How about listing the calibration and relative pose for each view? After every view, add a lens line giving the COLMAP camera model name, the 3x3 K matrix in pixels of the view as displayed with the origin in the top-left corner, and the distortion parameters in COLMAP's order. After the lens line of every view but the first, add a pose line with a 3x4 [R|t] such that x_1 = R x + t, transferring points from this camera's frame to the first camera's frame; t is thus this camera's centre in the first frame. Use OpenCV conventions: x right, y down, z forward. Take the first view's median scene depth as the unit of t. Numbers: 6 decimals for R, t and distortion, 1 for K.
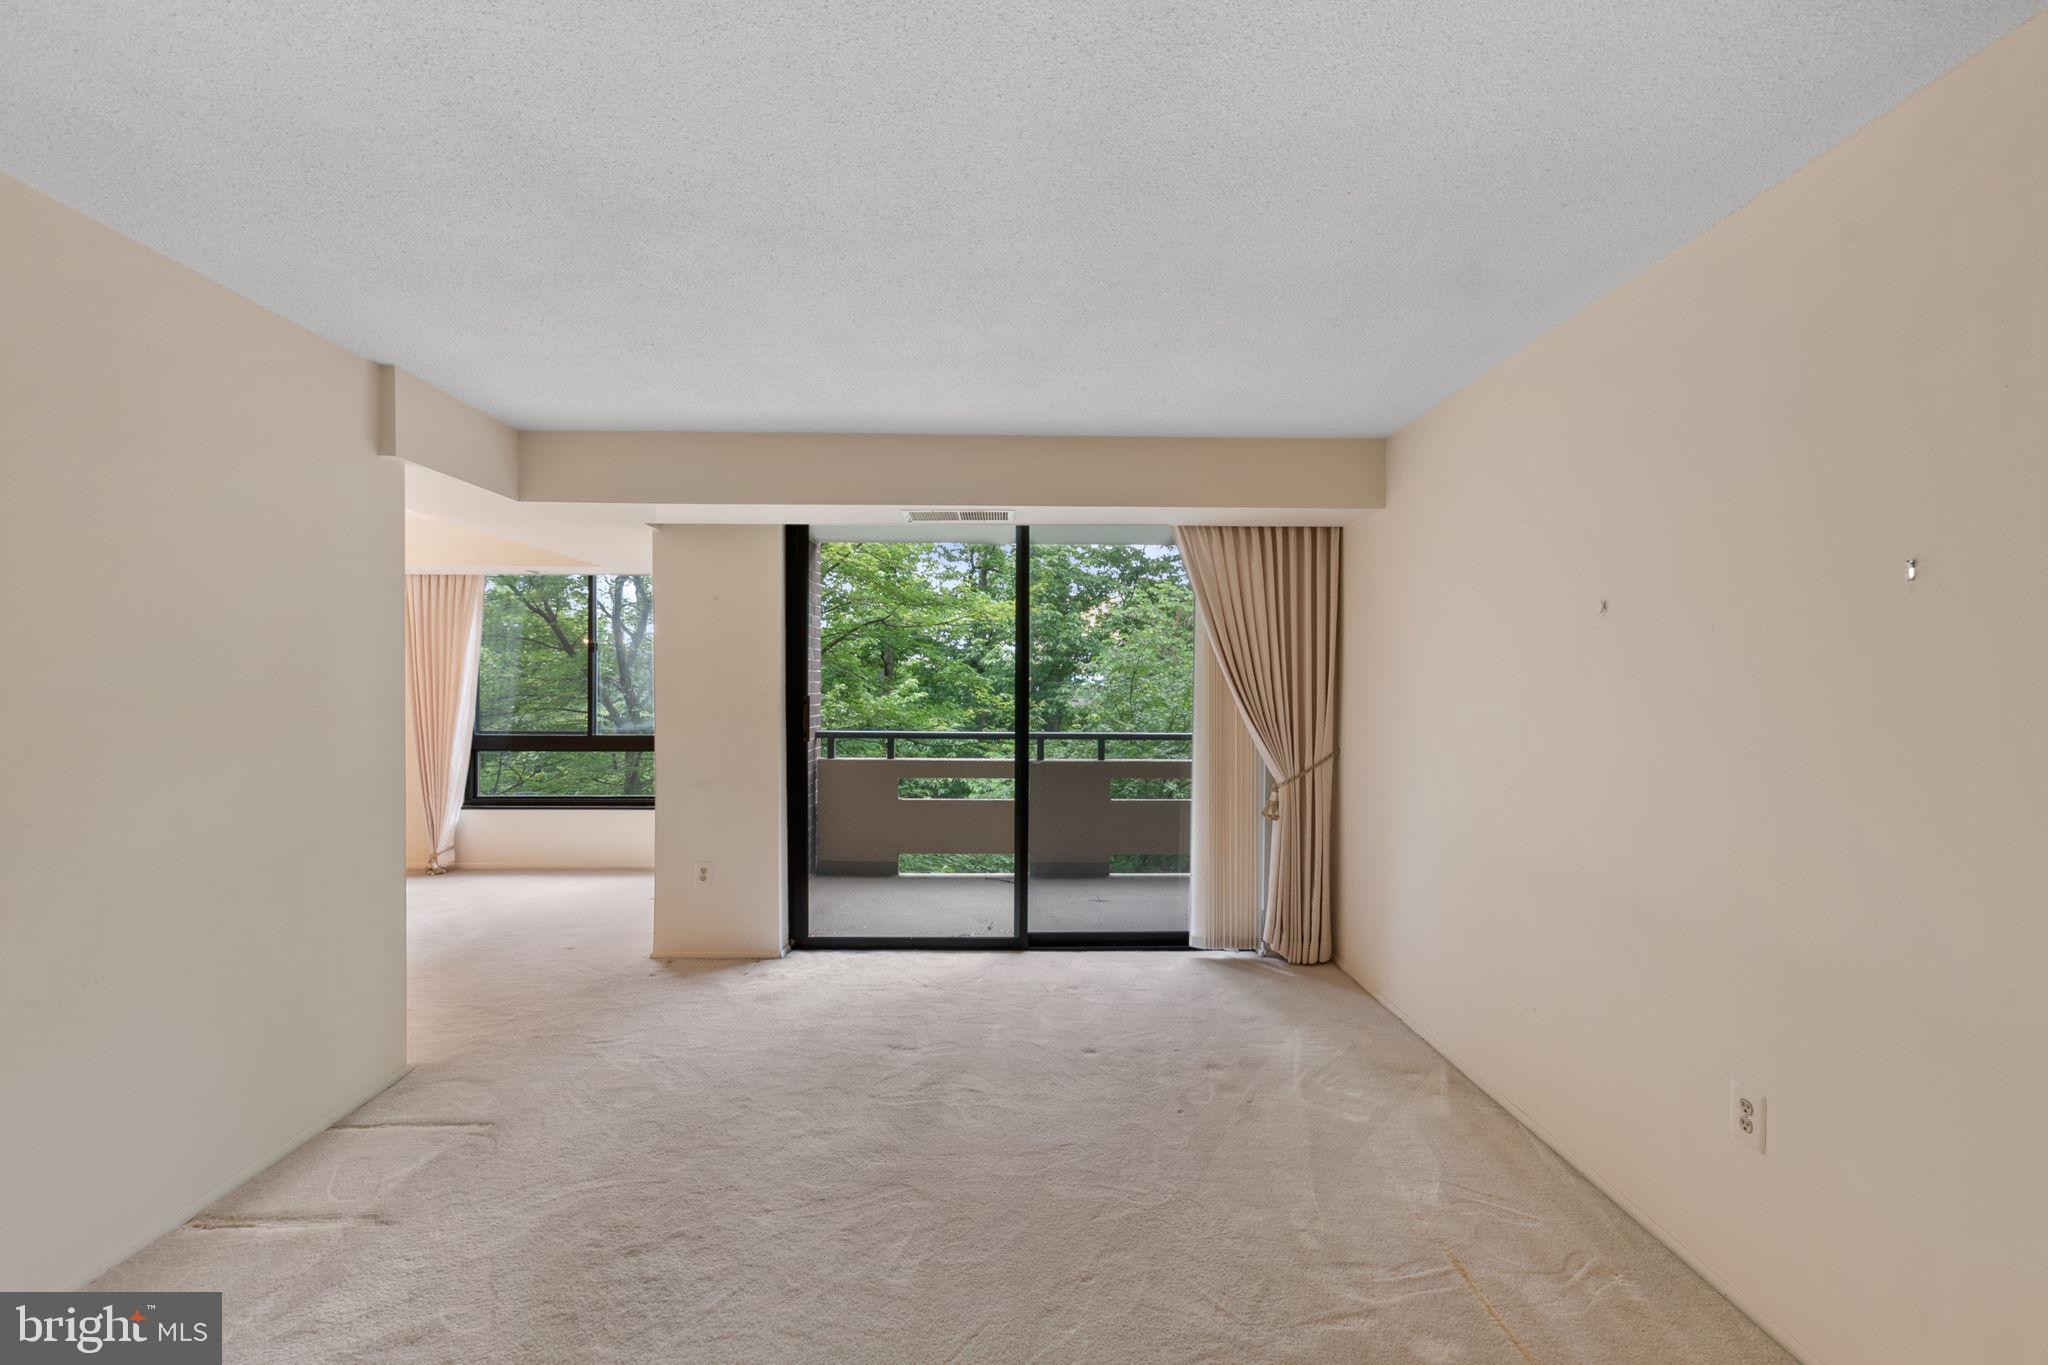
lens RADIAL K [[882.1, 0, 1025.8], [0, 882.1, 692.5], [0, 0, 1]] dist [0.000735, -0.000259]
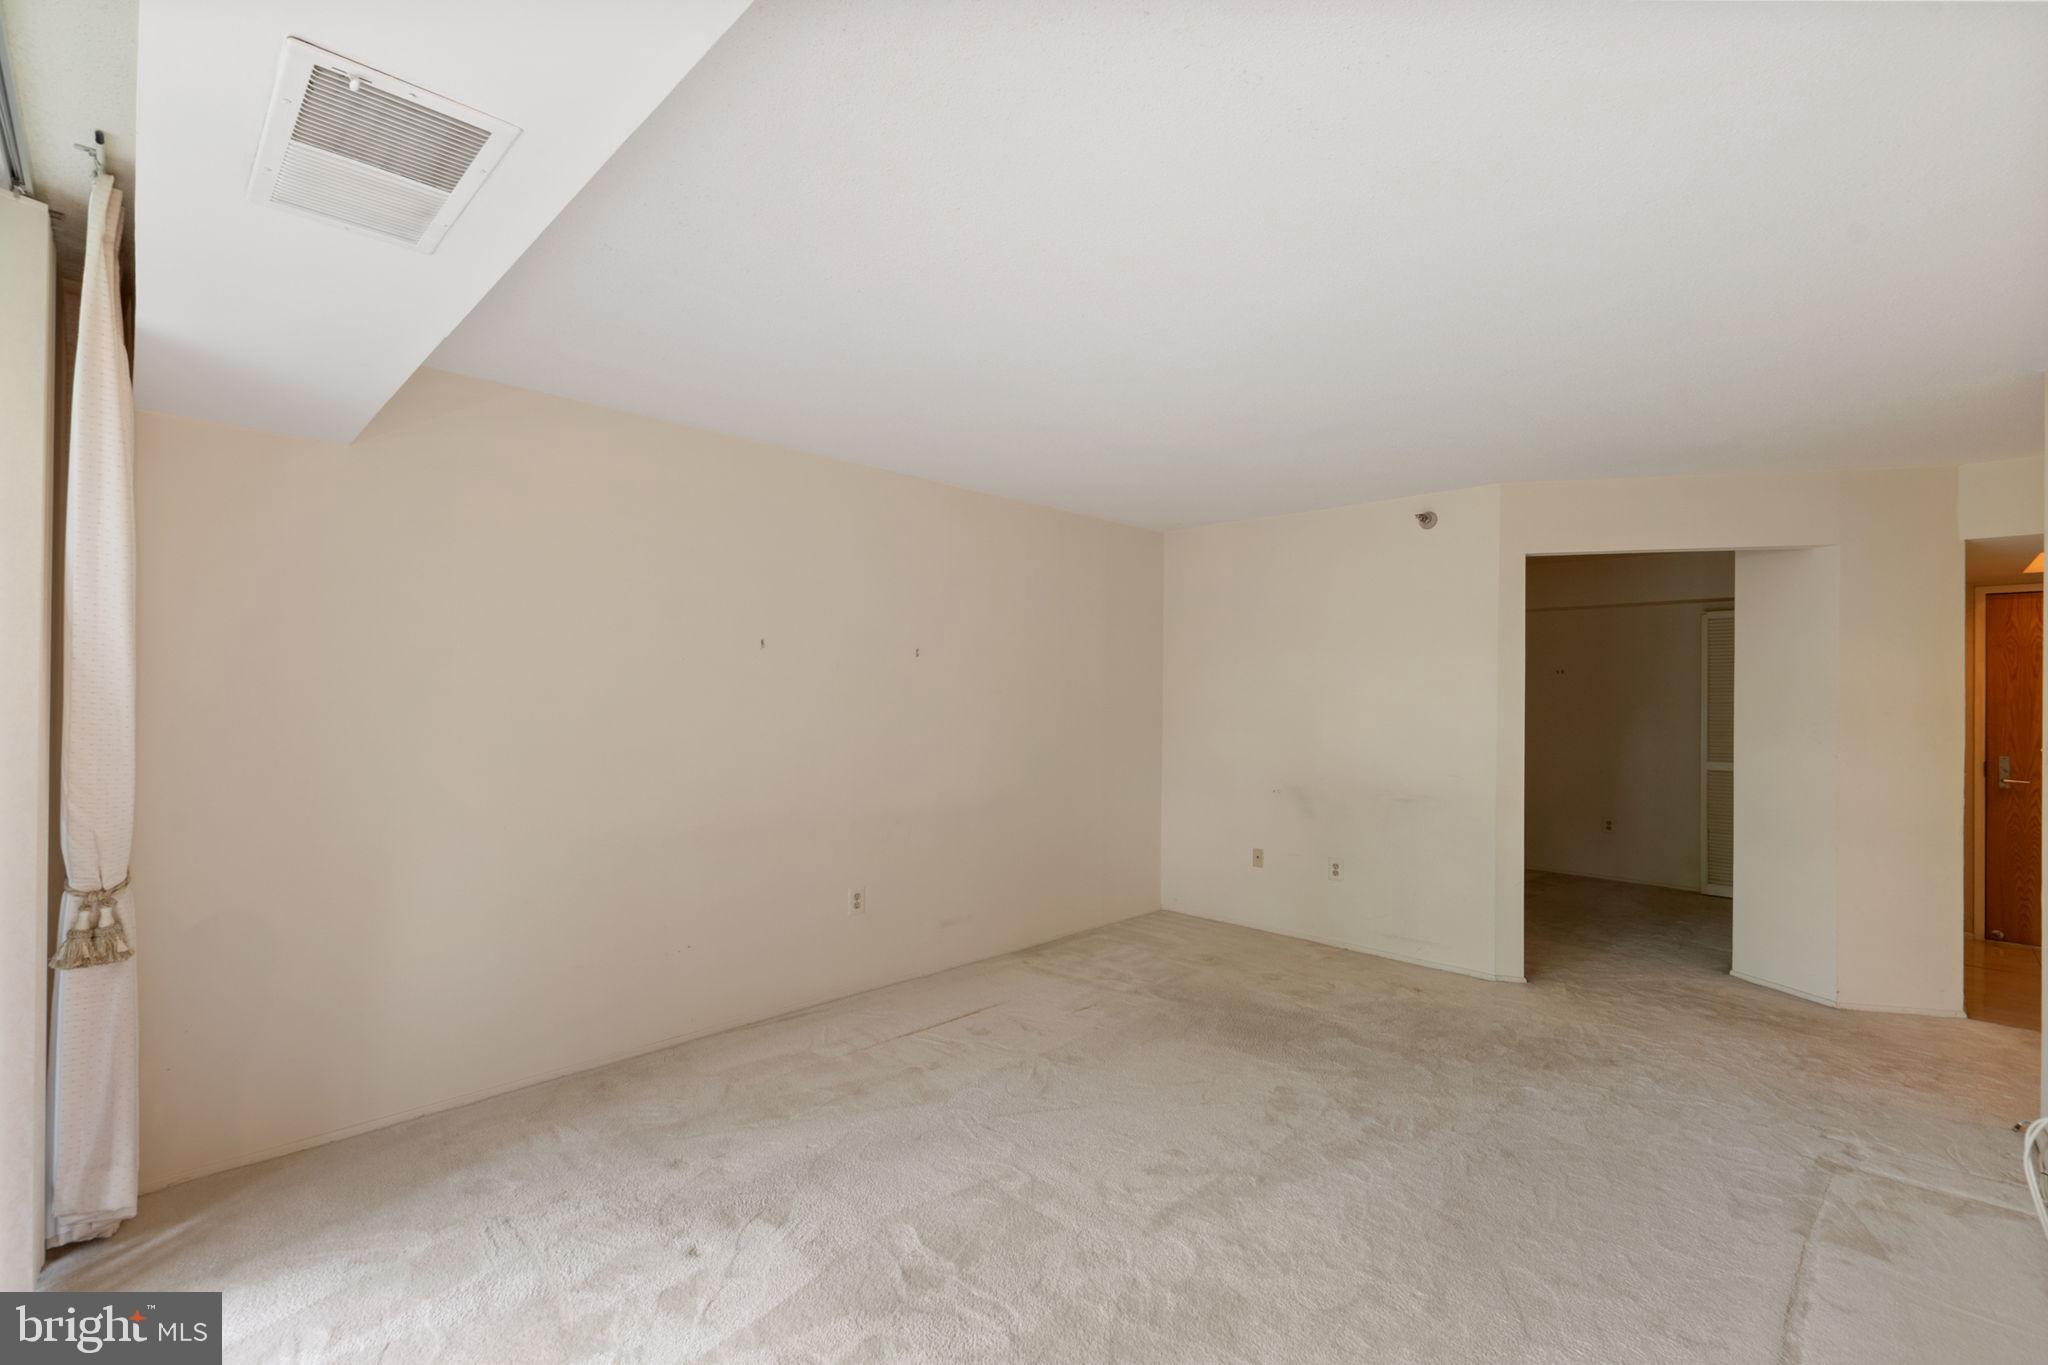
lens RADIAL K [[894.6, 0, 1023.0], [0, 894.6, 694.7], [0, 0, 1]] dist [0.002258, -0.000616]
pose [[-0.674393, -0.006544, 0.738344, -0.478192], [0.003648, 0.999919, 0.012194, -0.020252], [-0.738364, 0.010916, -0.674314, 0.982998]]
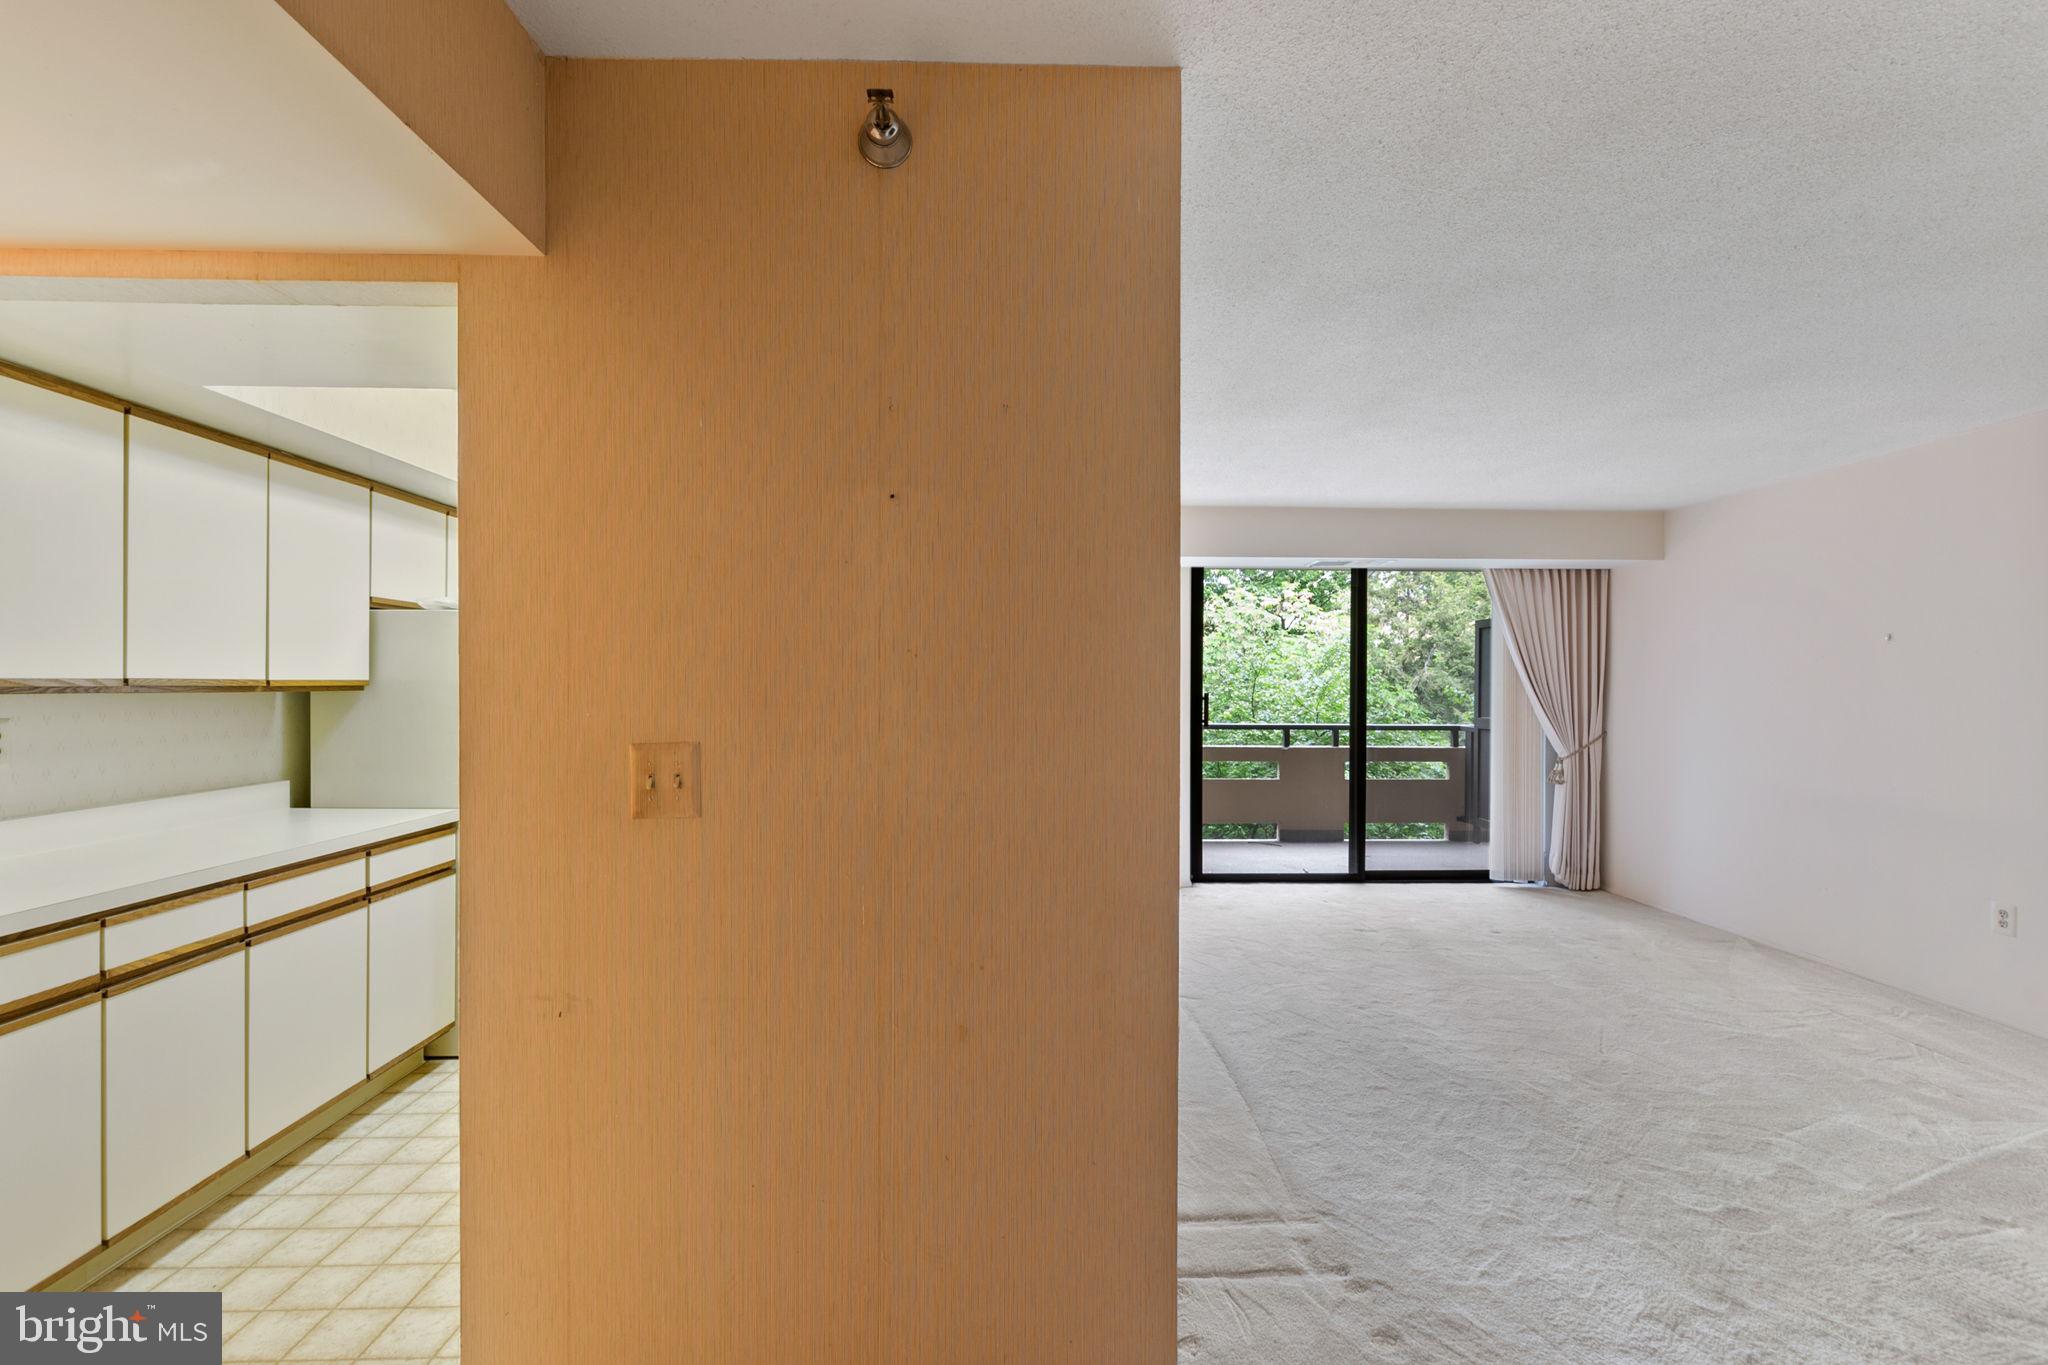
lens RADIAL K [[909.8, 0, 1025.3], [0, 909.8, 687.8], [0, 0, 1]] dist [0.016605, -0.007792]
pose [[0.999888, 0.001278, 0.014923, -0.566936], [-0.001174, 0.999975, -0.006984, 0.006537], [-0.014932, 0.006965, 0.999864, -0.401018]]
